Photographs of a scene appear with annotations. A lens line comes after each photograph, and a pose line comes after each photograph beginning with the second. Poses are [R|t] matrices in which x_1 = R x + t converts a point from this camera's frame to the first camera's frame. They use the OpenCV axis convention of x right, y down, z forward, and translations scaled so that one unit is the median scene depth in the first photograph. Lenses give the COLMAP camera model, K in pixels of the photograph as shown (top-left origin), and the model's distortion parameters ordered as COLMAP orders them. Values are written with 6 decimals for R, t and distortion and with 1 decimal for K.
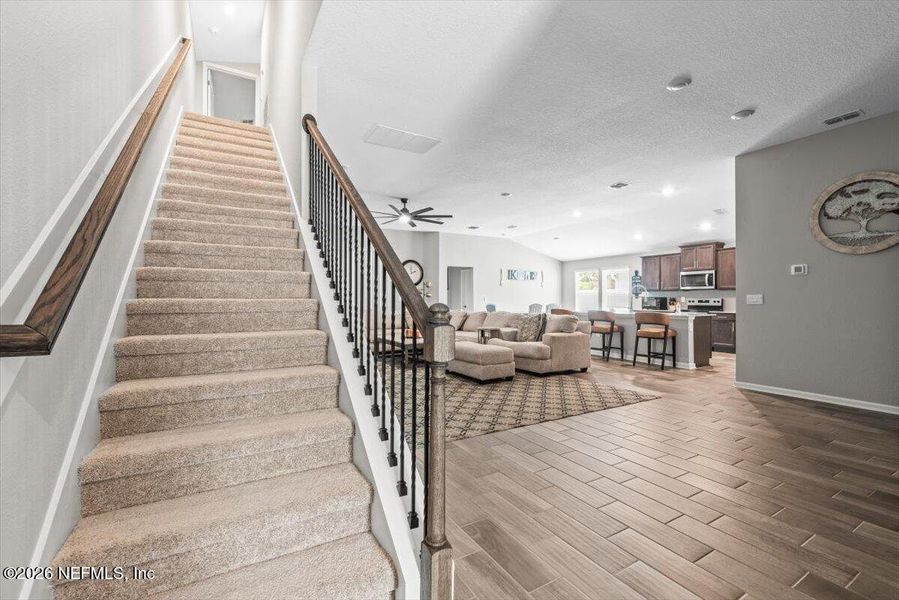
lens RADIAL K [[383.7, 0, 449.5], [0, 383.7, 300.0], [0, 0, 1]] dist [0.000618, -0.000137]
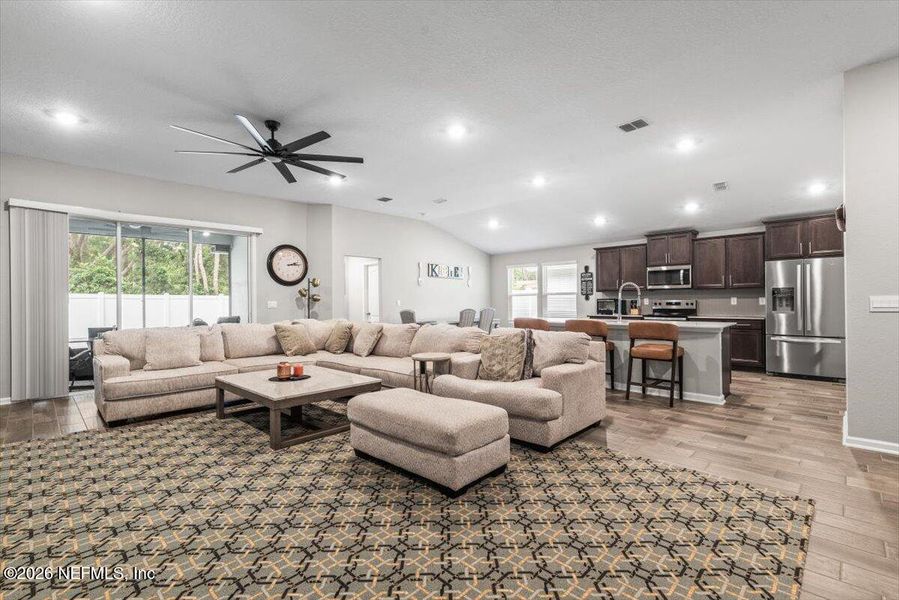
lens RADIAL K [[405.6, 0, 446.6], [0, 405.6, 300.7], [0, 0, 1]] dist [0.002367, 0.000233]
pose [[0.964372, -0.009027, 0.264397, -0.032736], [0.009637, 0.999953, -0.001008, -0.008218], [-0.264376, 0.003520, 0.964413, 0.367997]]
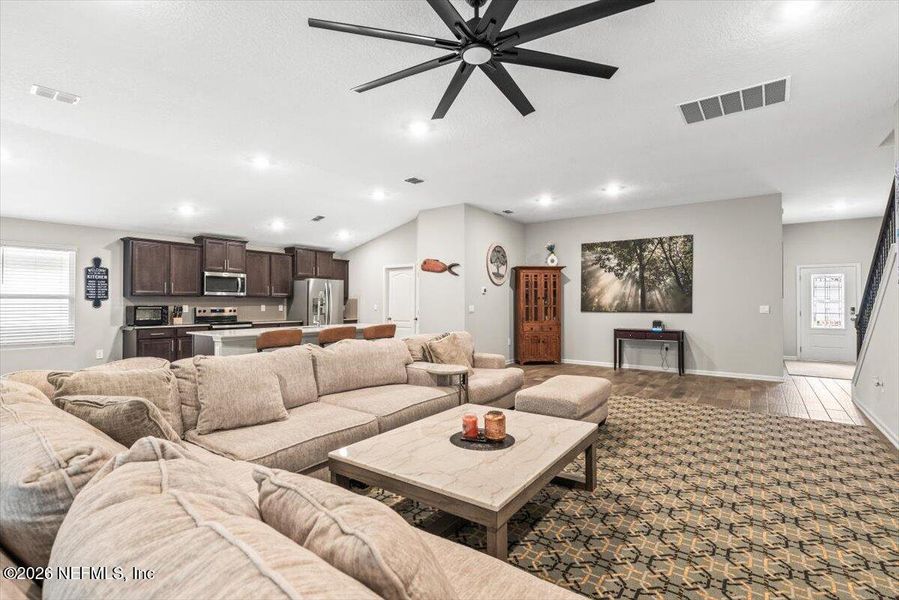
lens RADIAL K [[420.0, 0, 446.3], [0, 420.0, 298.4], [0, 0, 1]] dist [-0.001547, -0.000384]
pose [[-0.390978, 0.008305, 0.920362, -0.395833], [-0.000551, 0.999957, -0.009257, -0.018020], [-0.920400, -0.004127, -0.390957, 1.112269]]
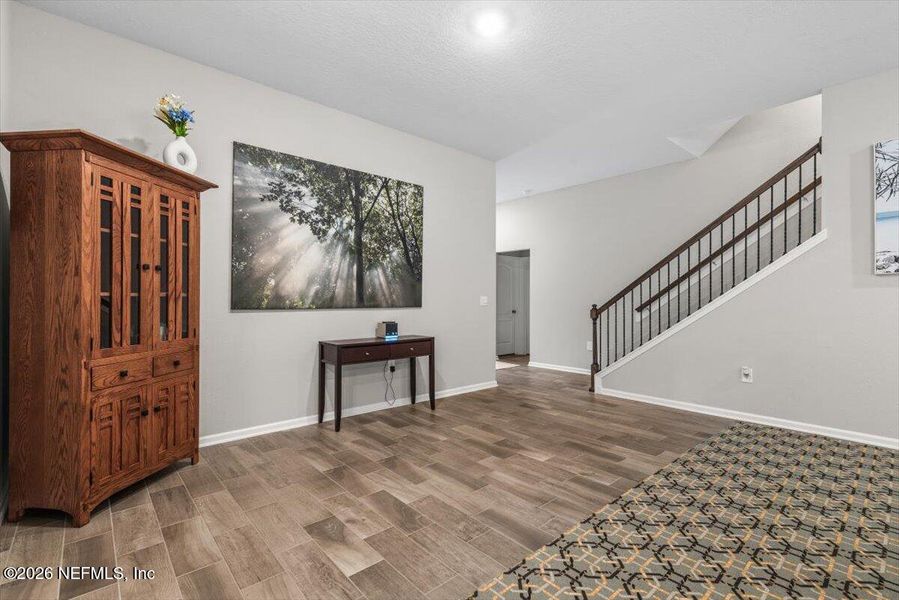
lens RADIAL K [[409.4, 0, 449.5], [0, 409.4, 300.0], [0, 0, 1]] dist [-0.000902, -0.000051]
pose [[-0.981125, -0.003316, -0.193347, 0.377287], [-0.003206, 0.999994, -0.000884, -0.003774], [0.193349, -0.000248, -0.981130, 0.807629]]
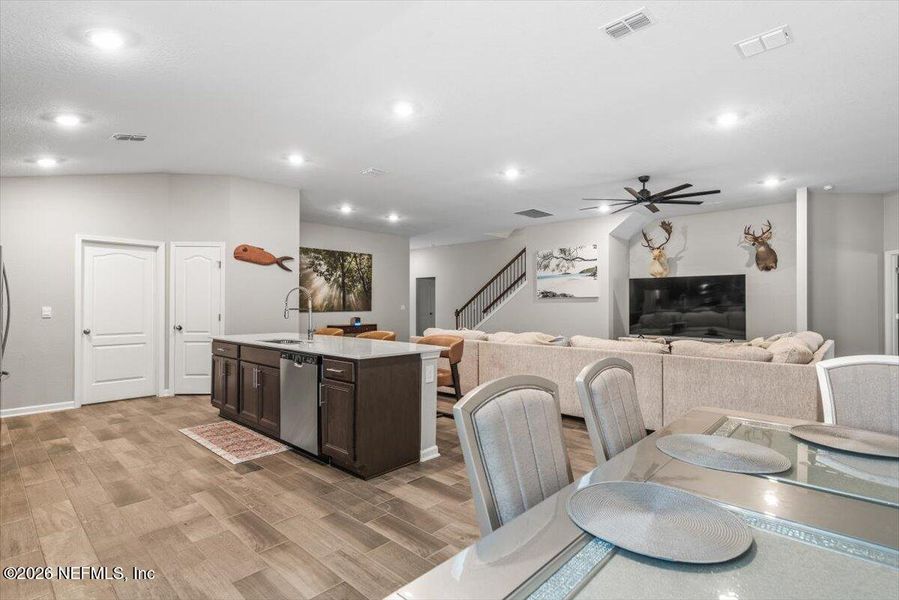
lens RADIAL K [[444.1, 0, 449.5], [0, 444.1, 300.0], [0, 0, 1]] dist [-0.002244, -0.000288]
pose [[-0.957048, -0.003891, -0.289903, 0.475575], [-0.001360, 0.999959, -0.008932, -0.015943], [0.289926, -0.008154, -0.957014, 1.658160]]
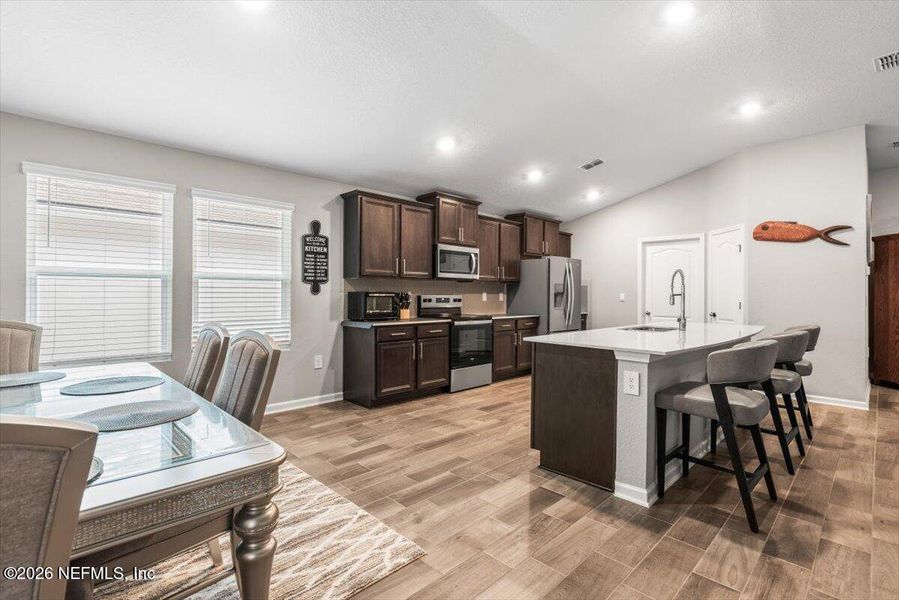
lens RADIAL K [[420.9, 0, 447.9], [0, 420.9, 290.9], [0, 0, 1]] dist [-0.002921, -0.000626]
pose [[-0.239737, 0.004419, 0.970828, 0.068575], [-0.006525, 0.999960, -0.006163, -0.008064], [-0.970816, -0.007812, -0.239699, 1.404242]]
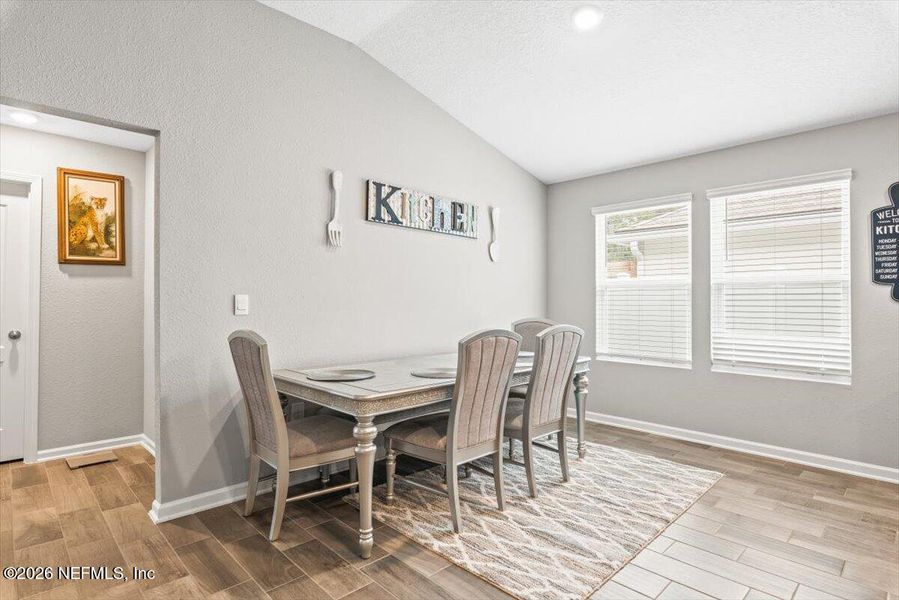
lens RADIAL K [[468.2, 0, 449.5], [0, 468.2, 300.0], [0, 0, 1]] dist [0.000706, -0.000071]
pose [[0.971077, -0.000645, 0.238765, 0.217717], [0.000802, 1.000000, -0.000563, -0.007824], [-0.238765, 0.000739, 0.971077, 1.136926]]
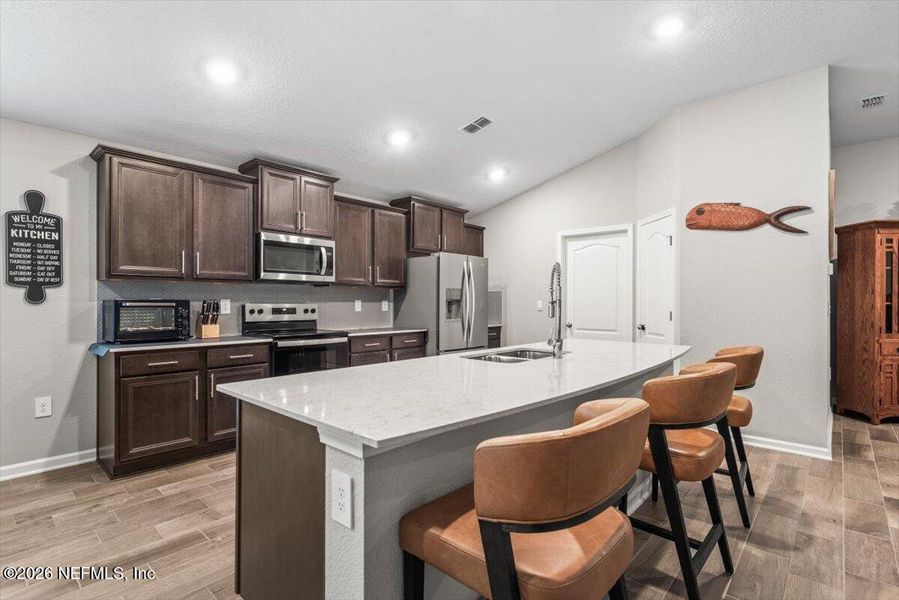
lens RADIAL K [[432.4, 0, 447.7], [0, 432.4, 302.0], [0, 0, 1]] dist [0.001204, -0.000646]
pose [[-0.303559, -0.001198, 0.952812, 0.197178], [-0.001962, 0.999998, 0.000632, -0.008395], [-0.952811, -0.001677, -0.303561, 1.196725]]
